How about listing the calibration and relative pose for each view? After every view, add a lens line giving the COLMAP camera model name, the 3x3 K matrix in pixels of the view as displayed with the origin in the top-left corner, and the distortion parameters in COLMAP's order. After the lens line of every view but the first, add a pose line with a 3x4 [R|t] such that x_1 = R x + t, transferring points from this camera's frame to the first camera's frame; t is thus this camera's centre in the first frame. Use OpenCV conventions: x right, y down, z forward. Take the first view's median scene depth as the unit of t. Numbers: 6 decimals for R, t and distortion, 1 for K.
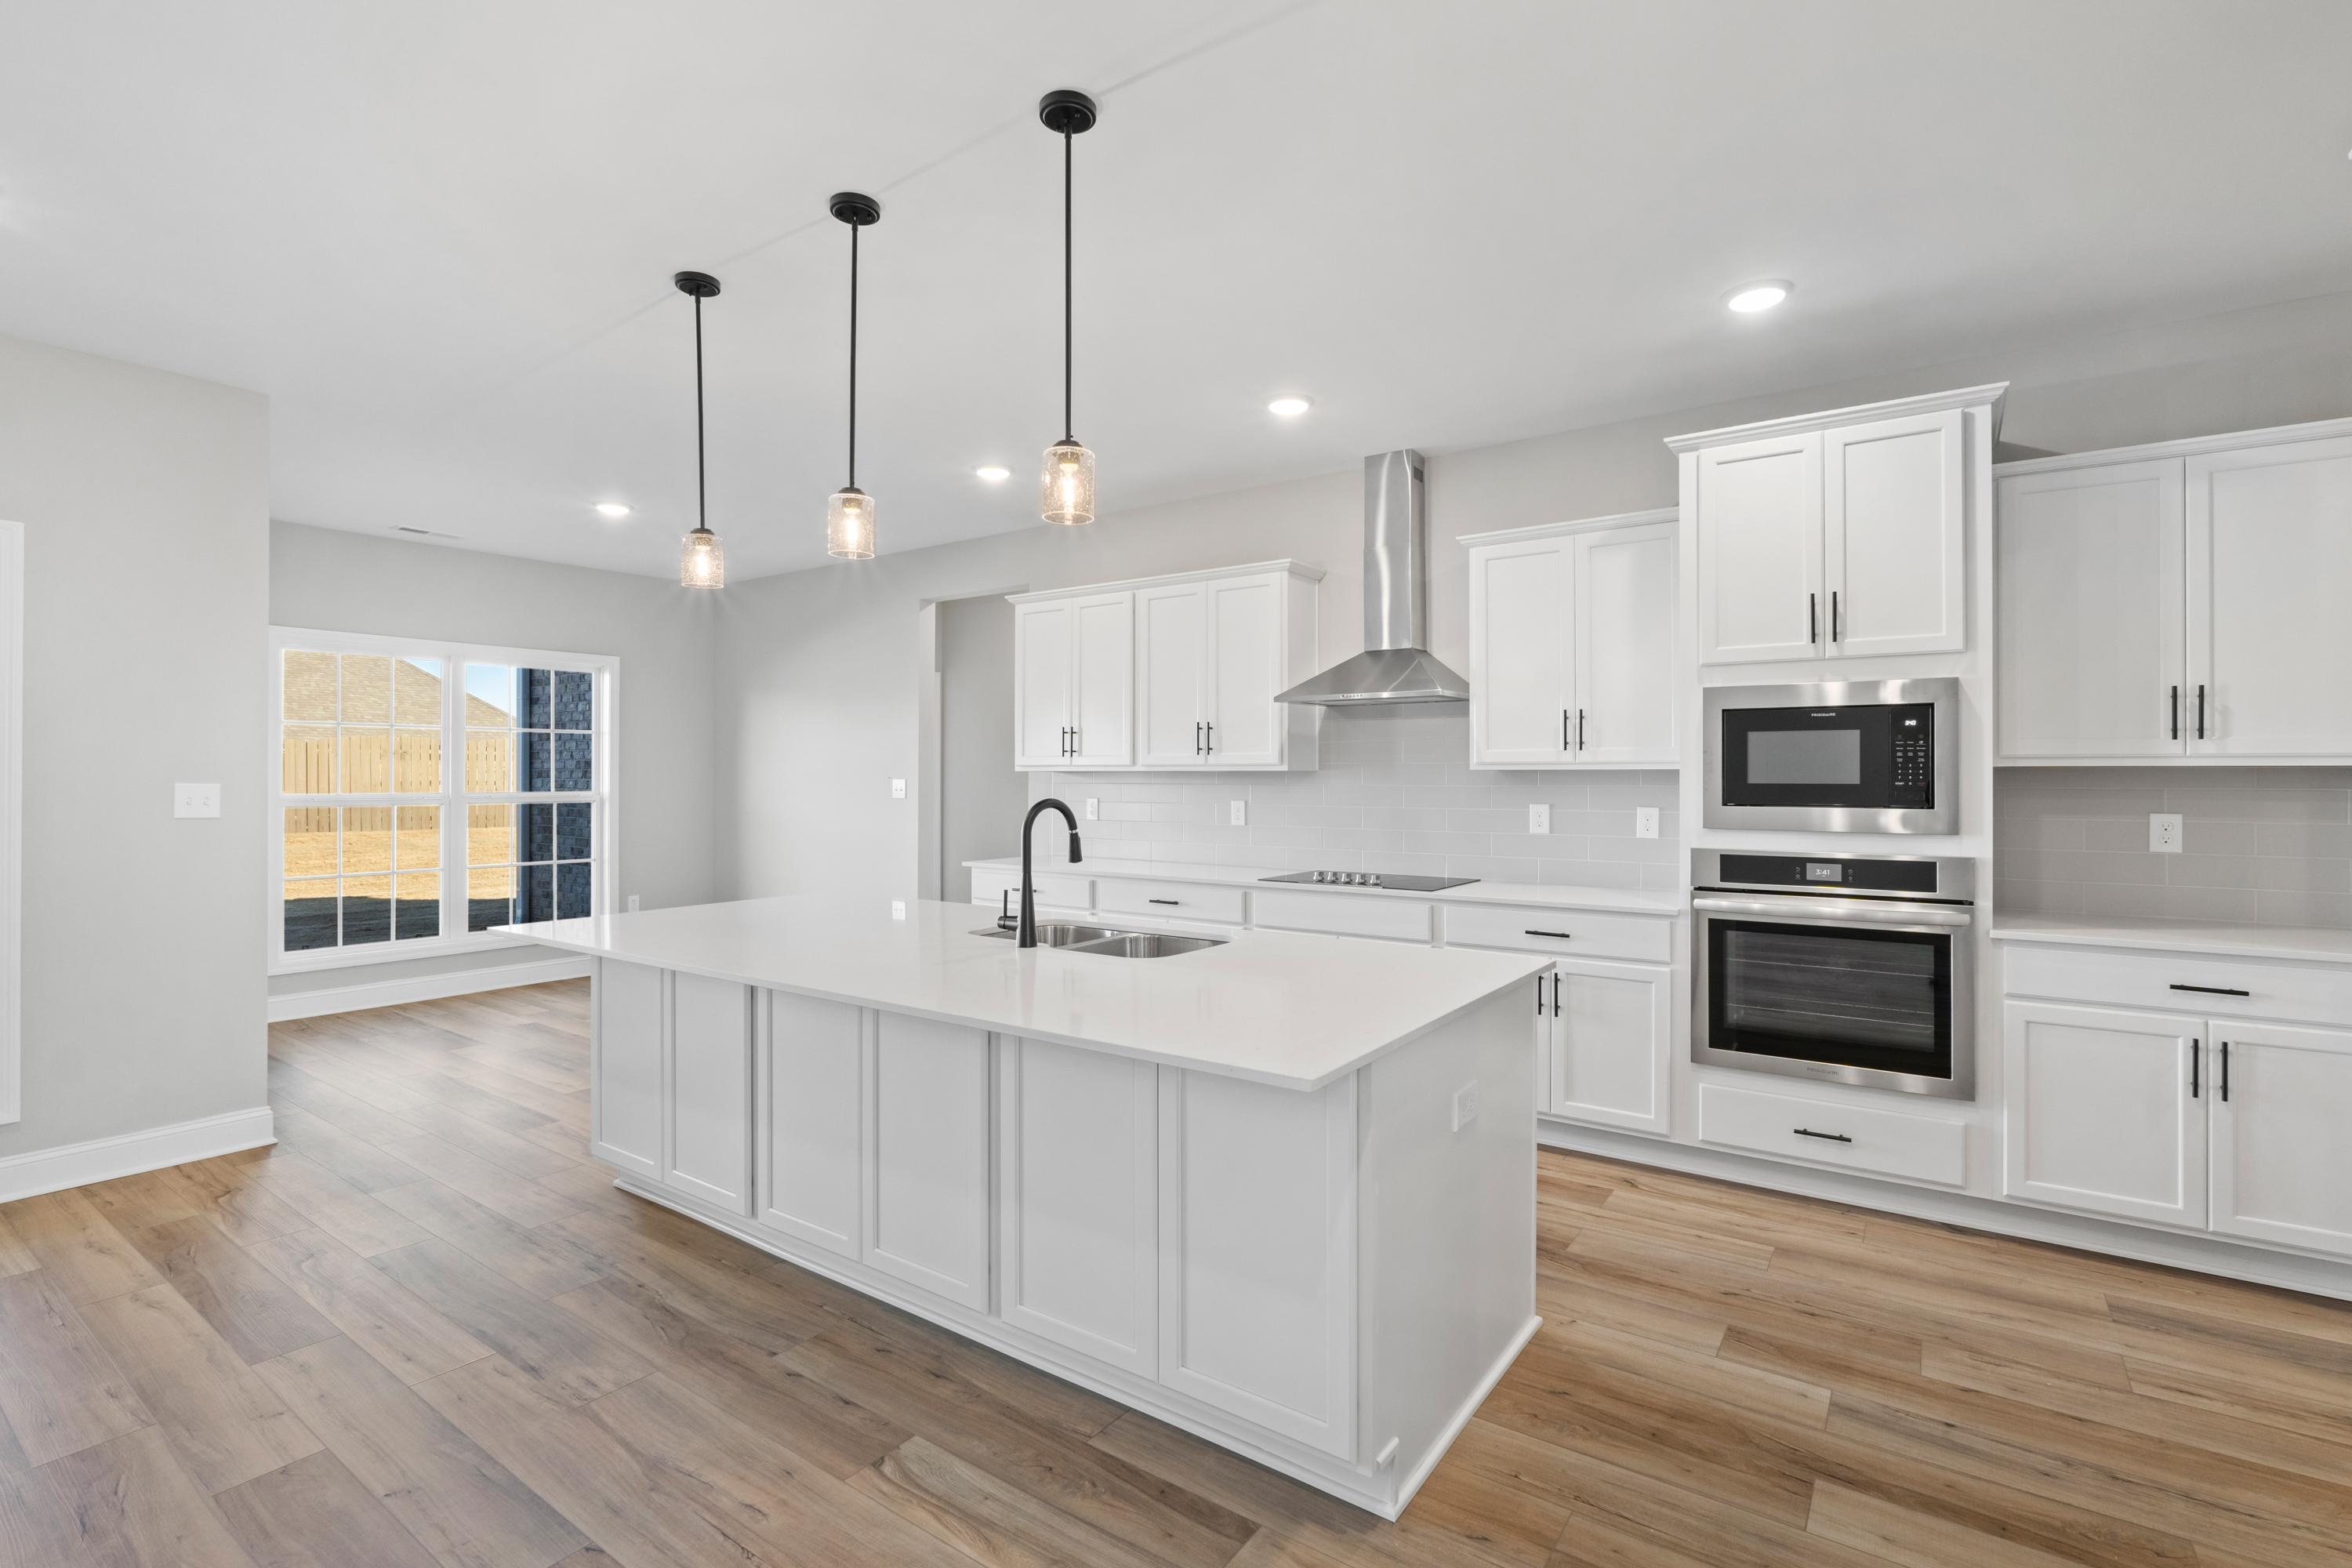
lens RADIAL K [[1077.8, 0, 1160.7], [0, 1077.8, 782.7], [0, 0, 1]] dist [-0.001258, 0.001672]
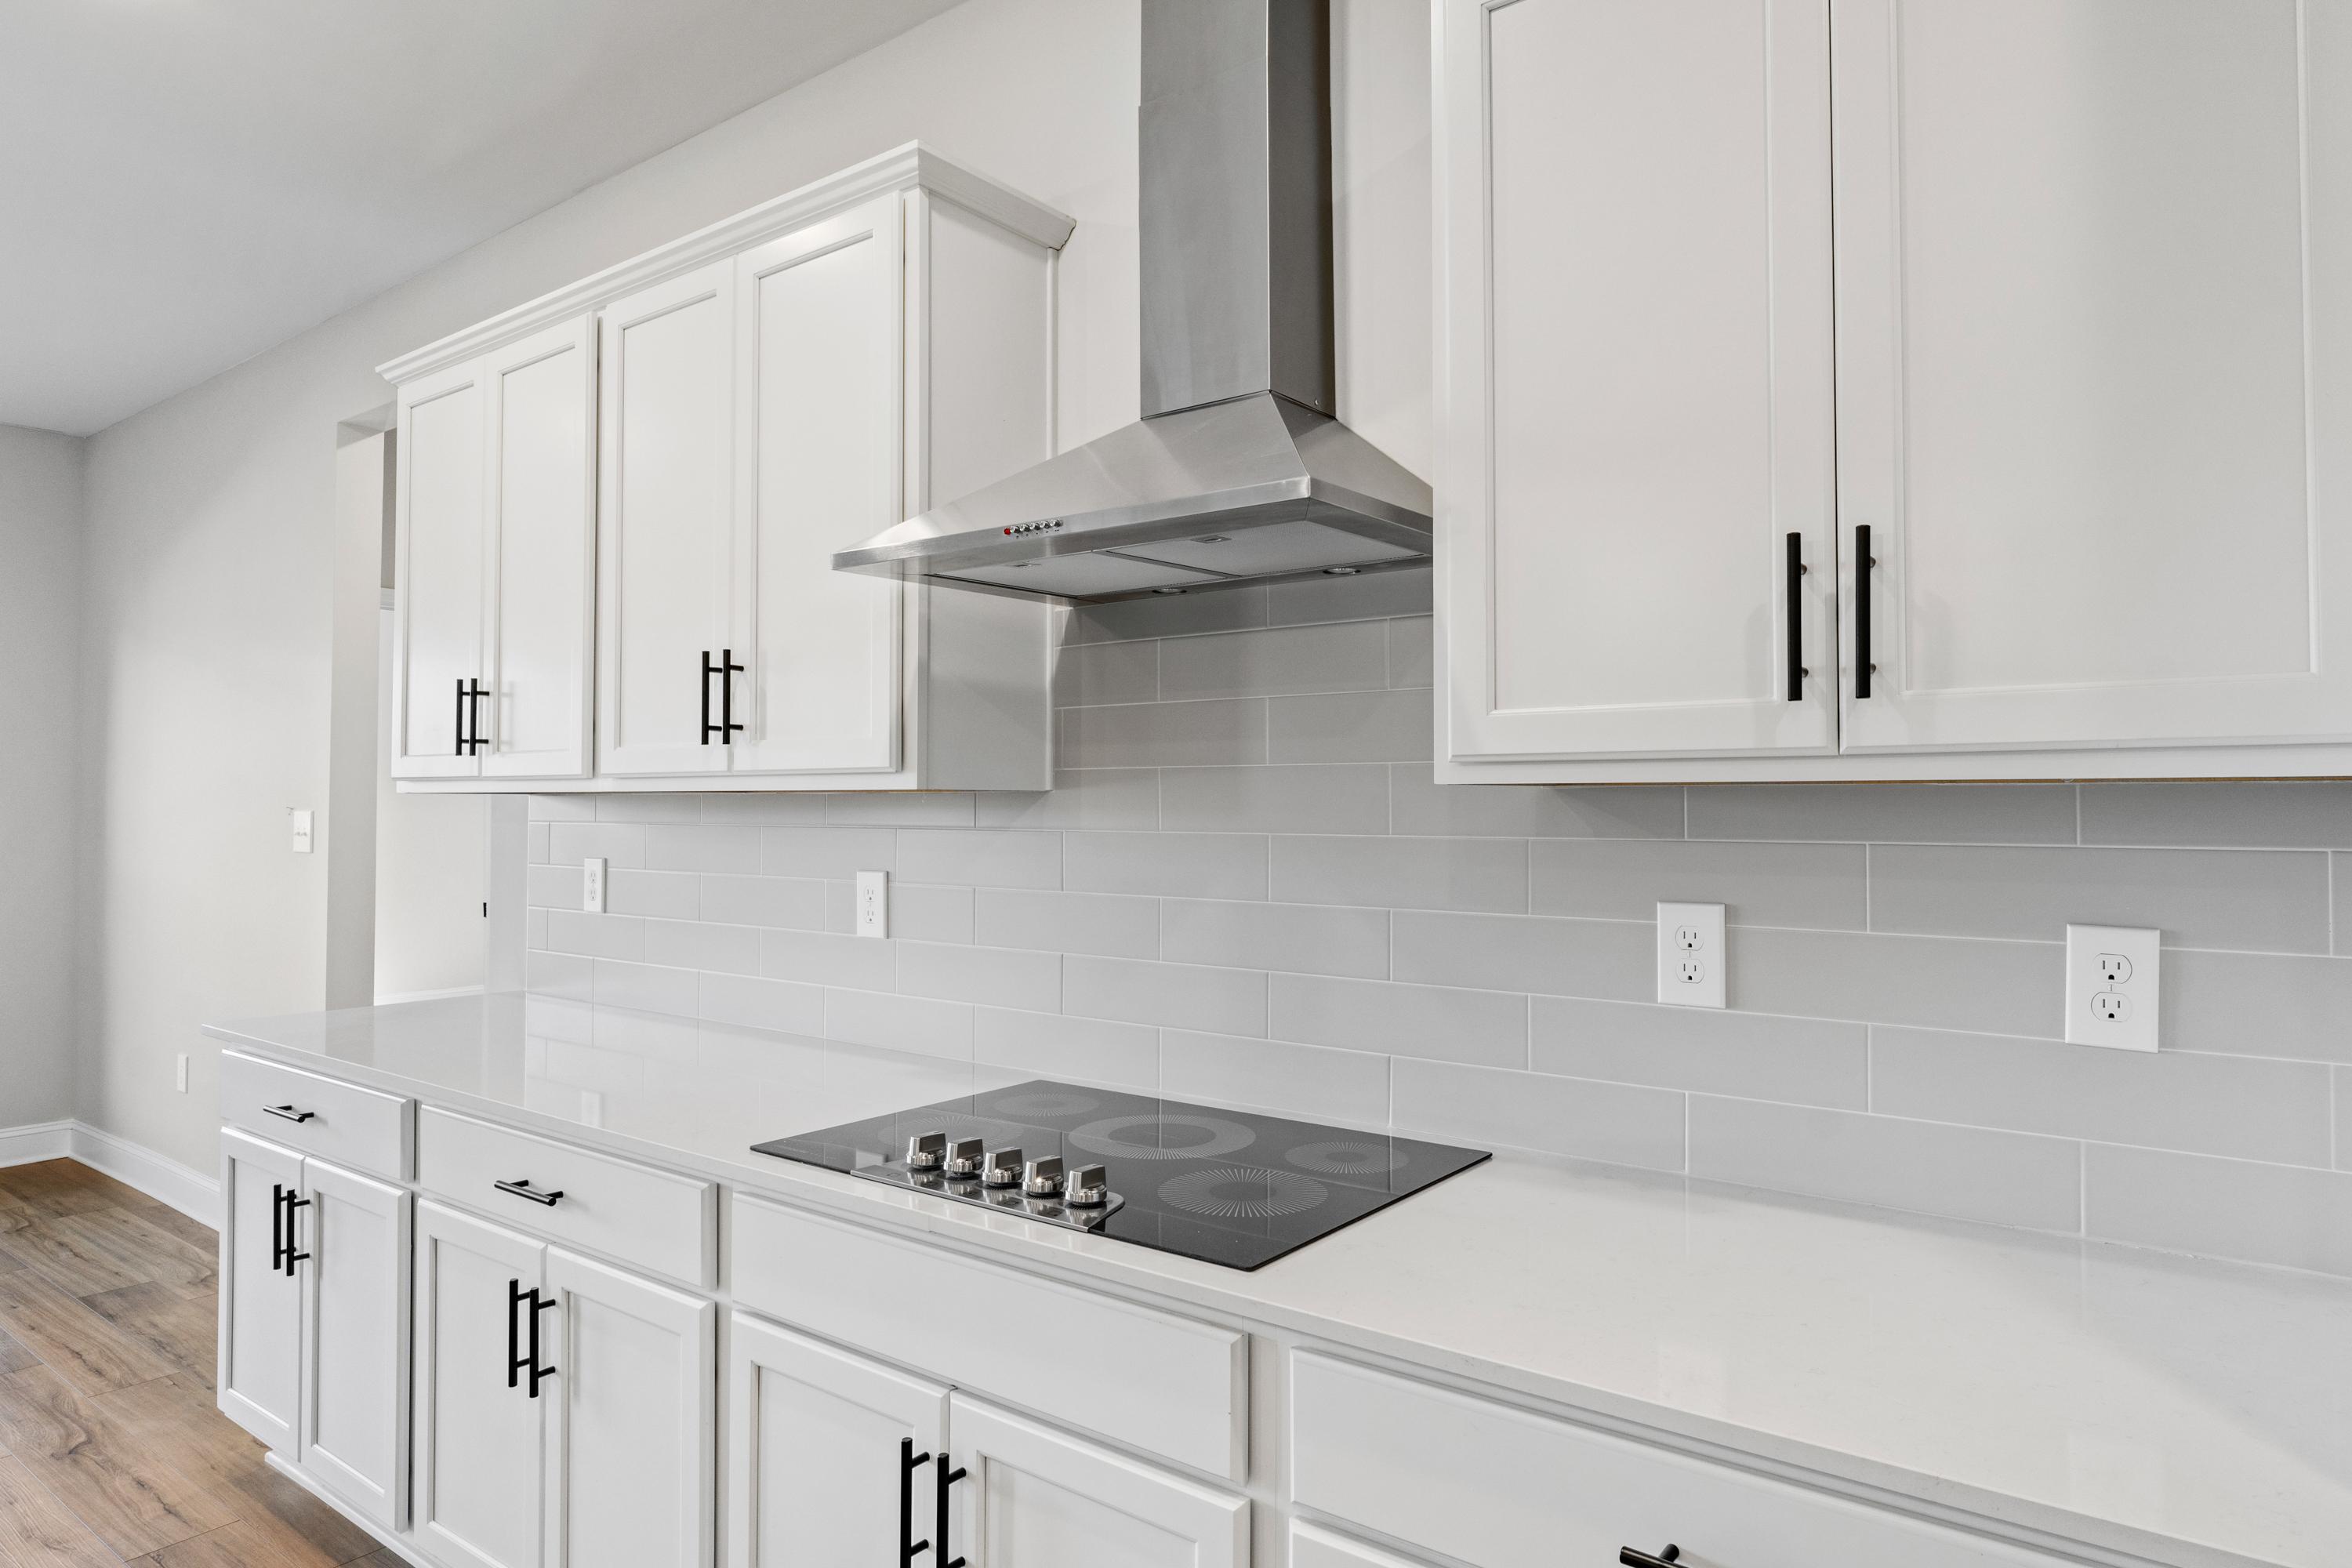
lens RADIAL K [[1393.2, 0, 1173.2], [0, 1393.2, 780.8], [0, 0, 1]] dist [0.004636, -0.000854]
pose [[0.999623, -0.001515, -0.027404, 0.277780], [0.000953, 0.999789, -0.020511, -0.006981], [0.027429, 0.020478, 0.999414, 0.775465]]
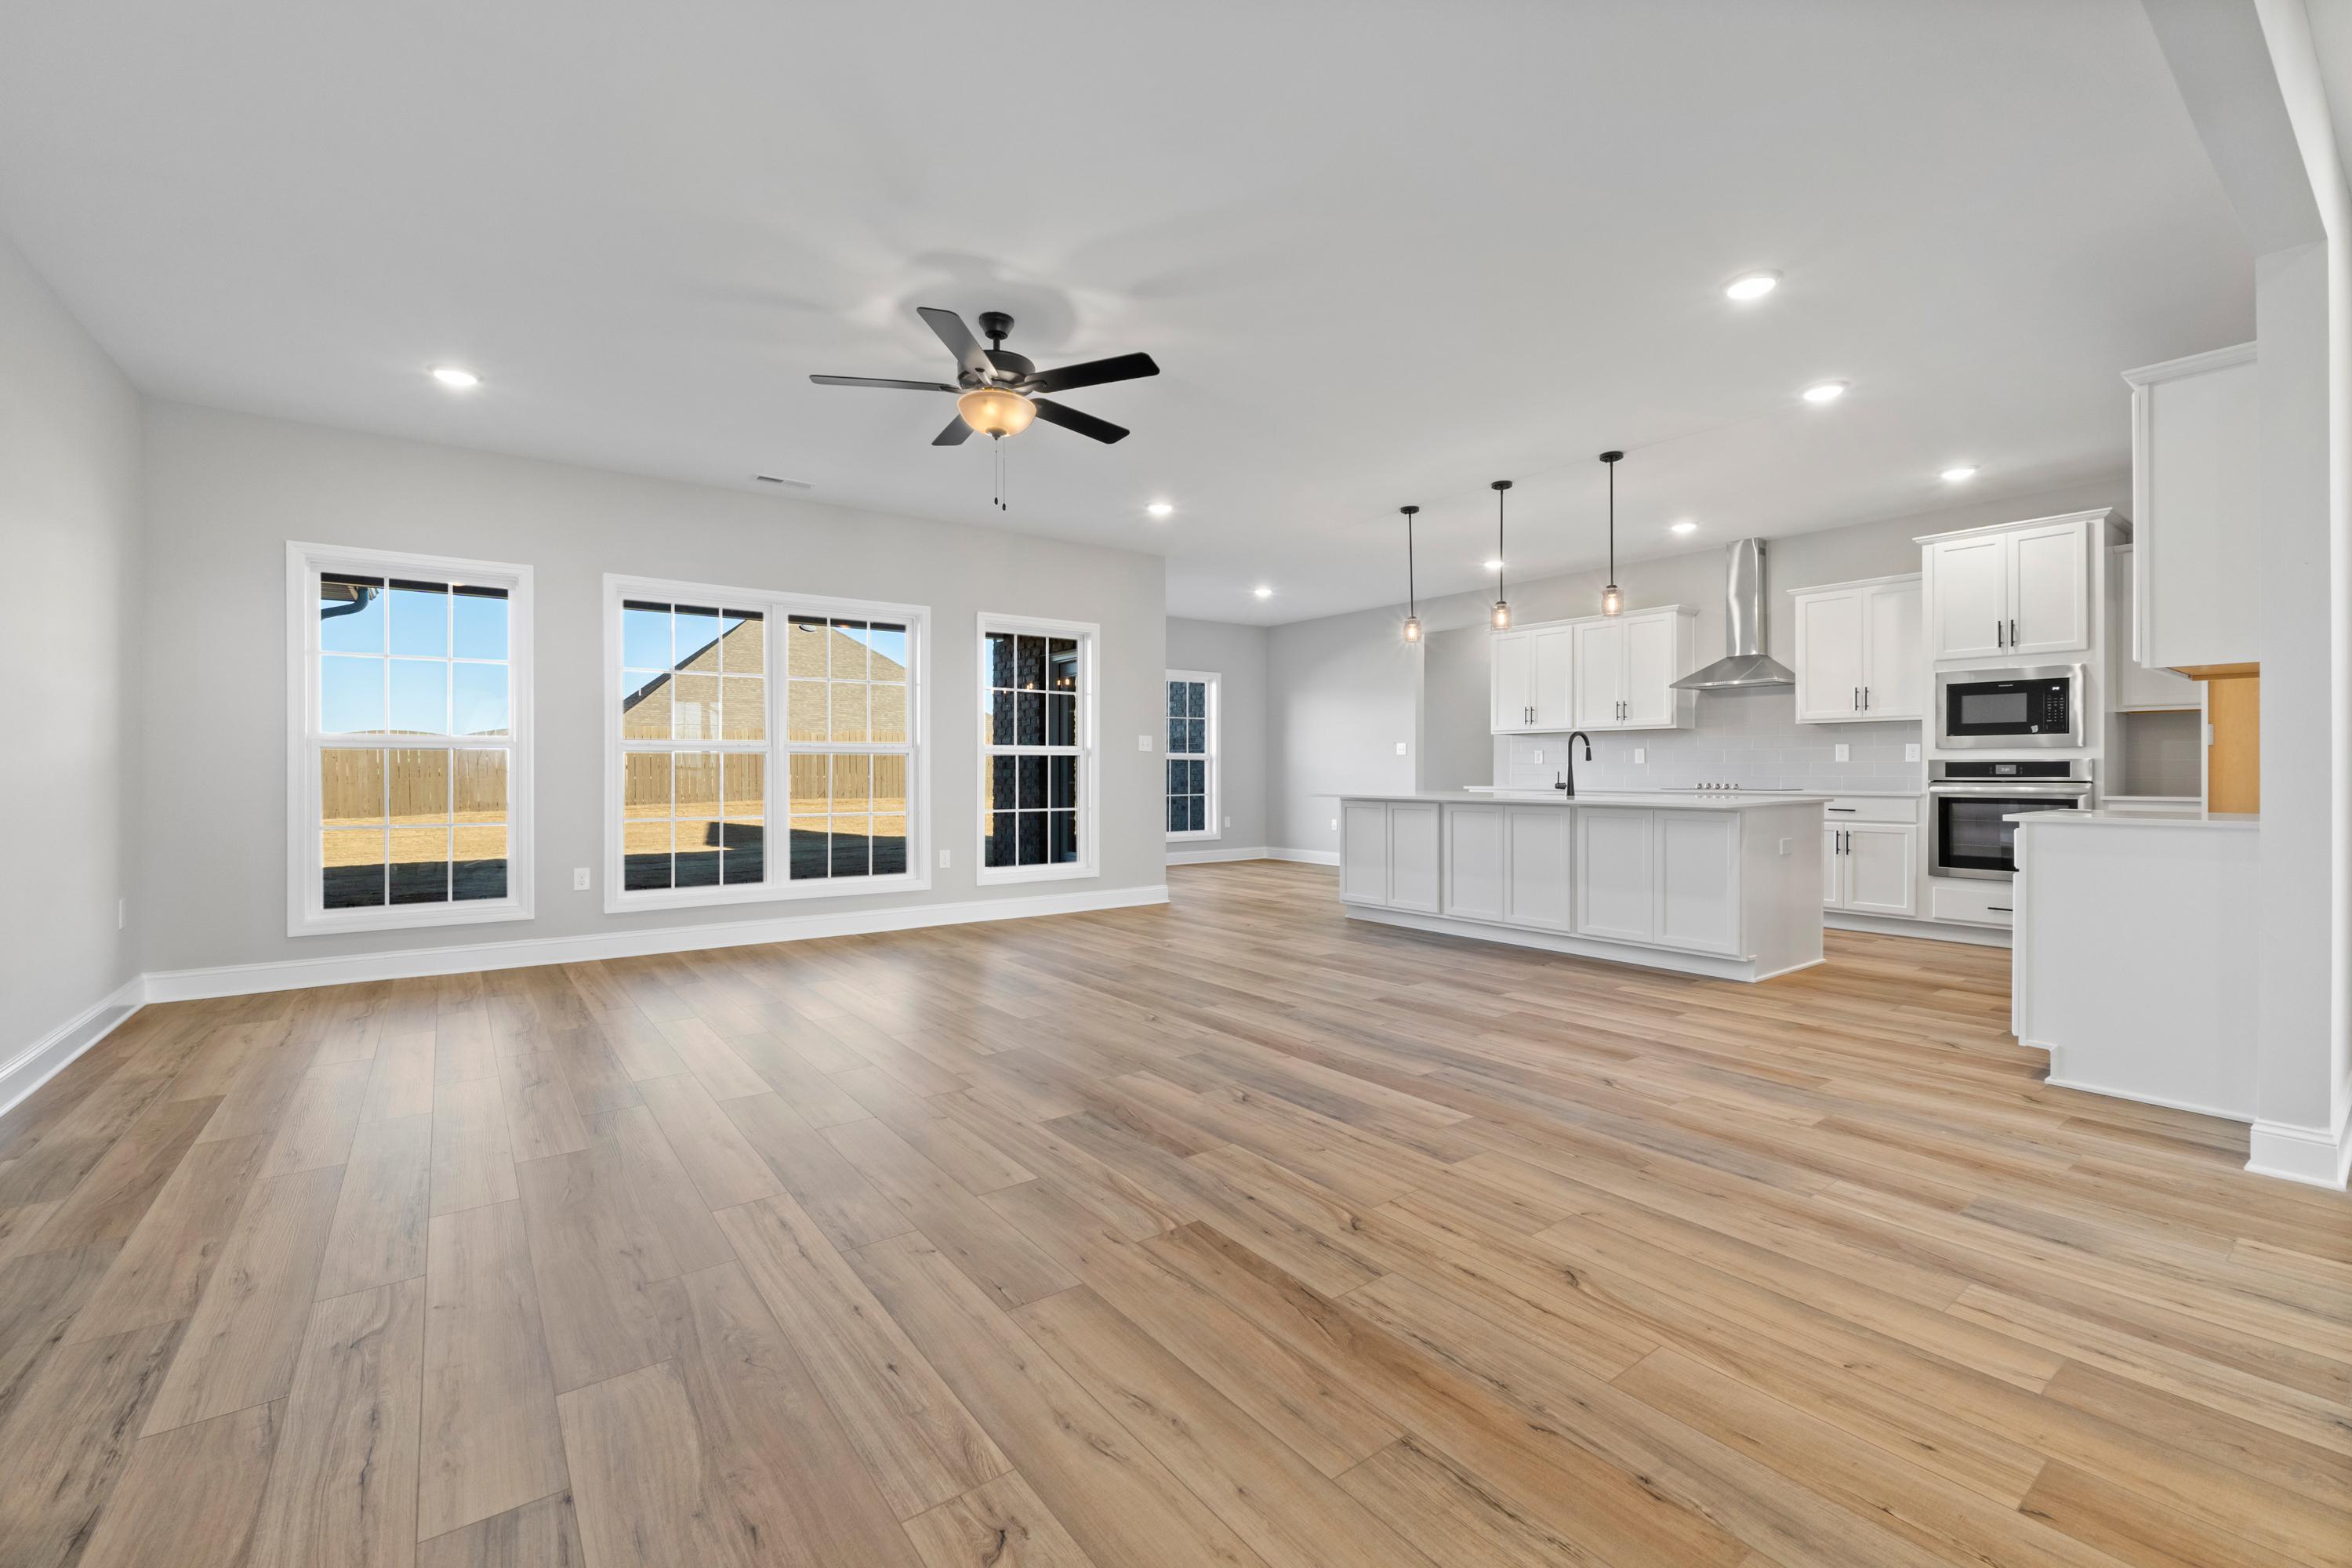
lens RADIAL K [[979.5, 0, 1188.7], [0, 979.5, 778.5], [0, 0, 1]] dist [-0.003813, -0.000370]
pose [[0.958247, 0.000219, -0.285943, -0.242336], [0.000790, 0.999994, 0.003414, 0.085068], [0.285942, -0.003497, 0.958241, -0.958218]]
